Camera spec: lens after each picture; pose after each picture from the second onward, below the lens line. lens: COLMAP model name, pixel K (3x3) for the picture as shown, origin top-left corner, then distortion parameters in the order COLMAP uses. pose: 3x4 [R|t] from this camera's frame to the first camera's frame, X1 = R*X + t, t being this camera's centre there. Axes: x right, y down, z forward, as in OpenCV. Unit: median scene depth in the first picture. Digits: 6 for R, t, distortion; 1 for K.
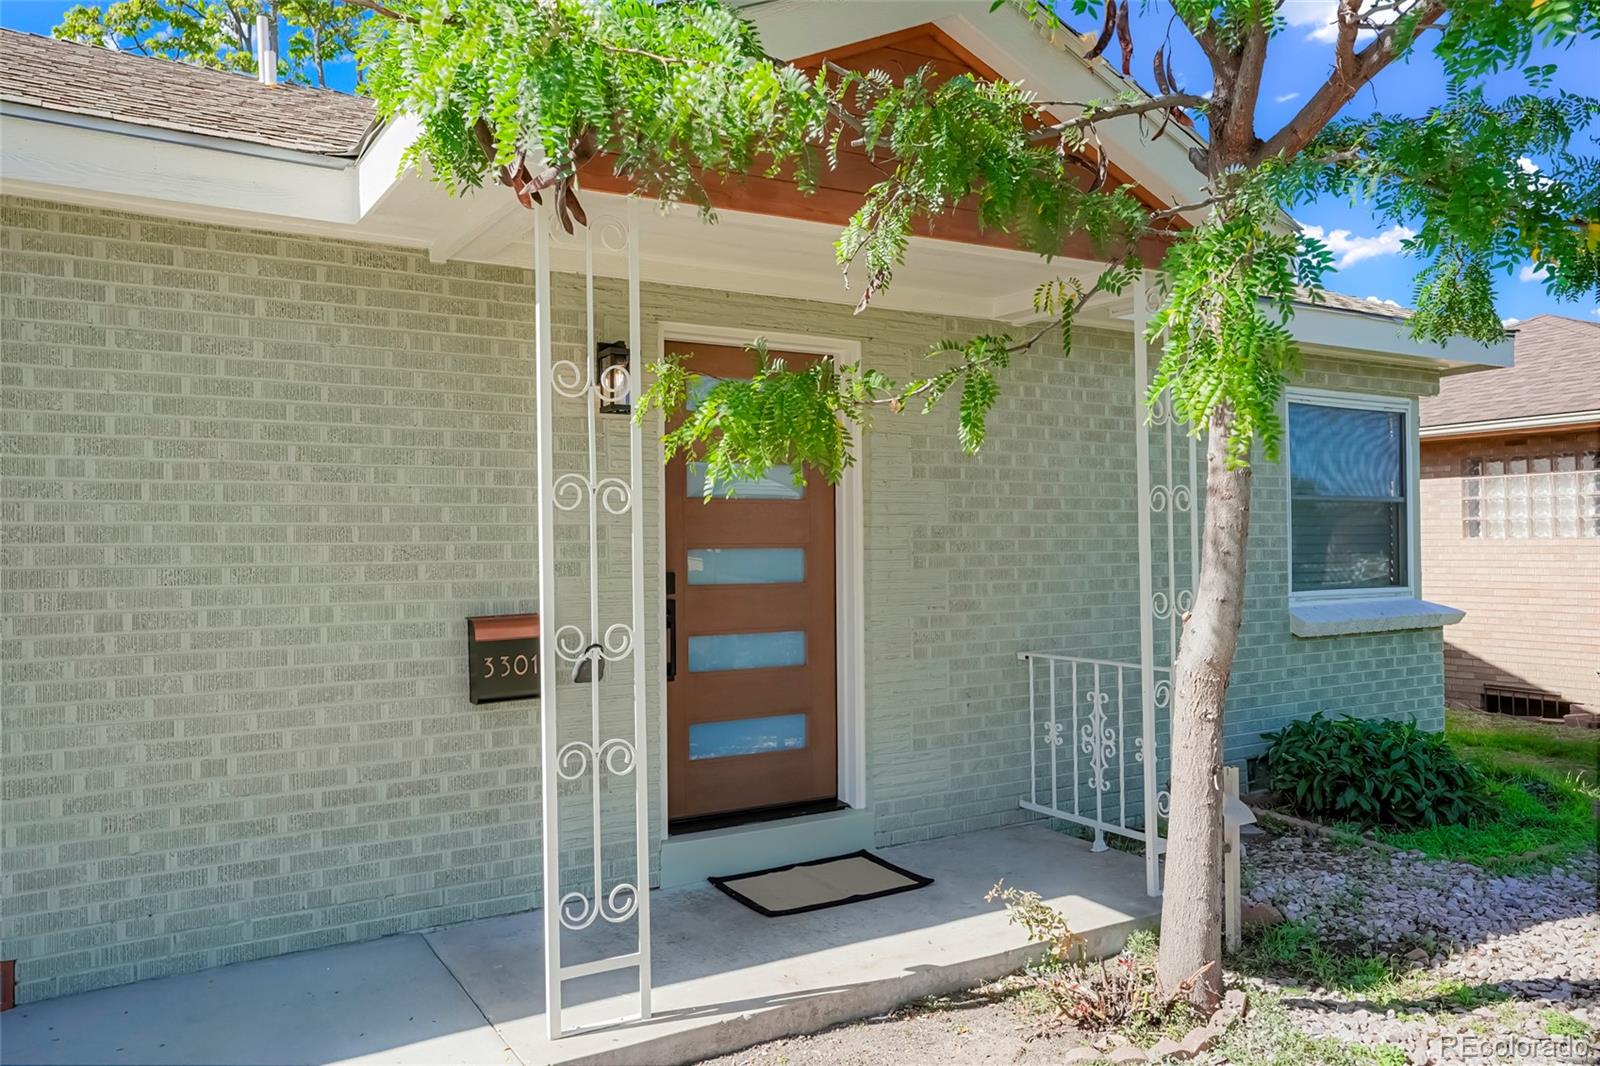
lens RADIAL K [[1149.2, 0, 799.6], [0, 1149.2, 531.5], [0, 0, 1]] dist [0.003757, 0.000337]
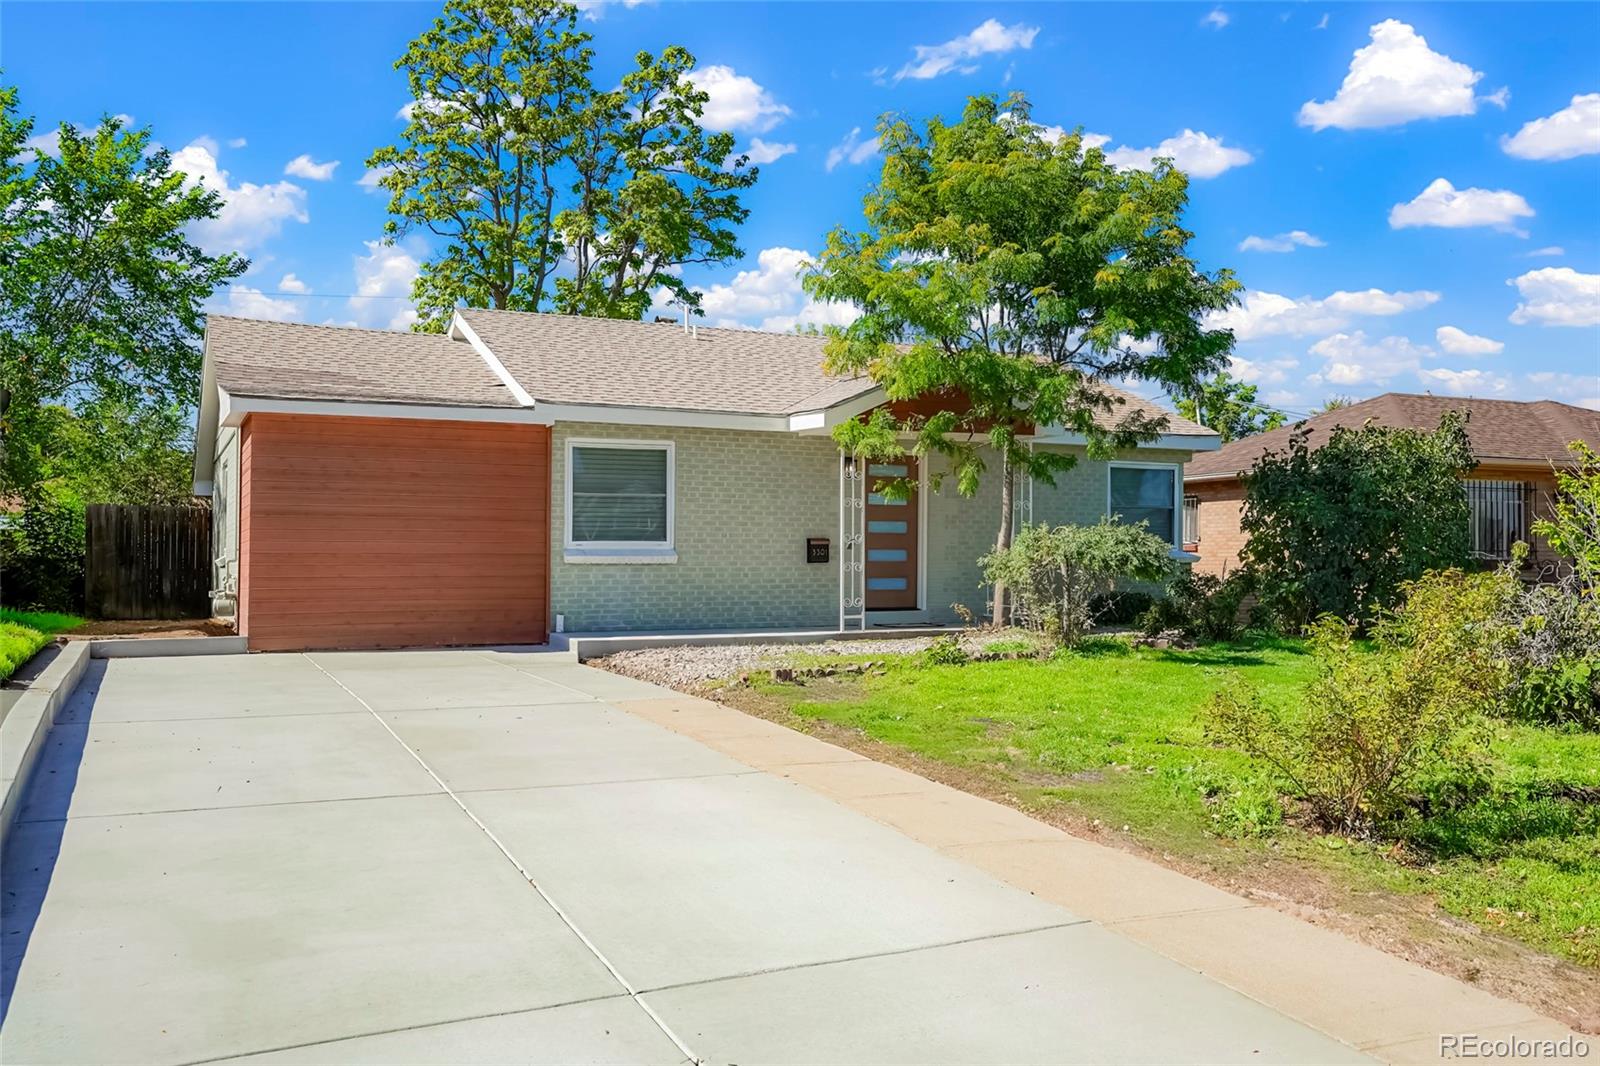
lens RADIAL K [[1373.3, 0, 800.8], [0, 1373.3, 539.4], [0, 0, 1]] dist [0.053638, -0.002368]
pose [[0.995310, 0.017572, -0.095126, 0.089977], [-0.016941, 0.999829, 0.007431, 0.049981], [0.095241, -0.005785, 0.995437, -3.266759]]
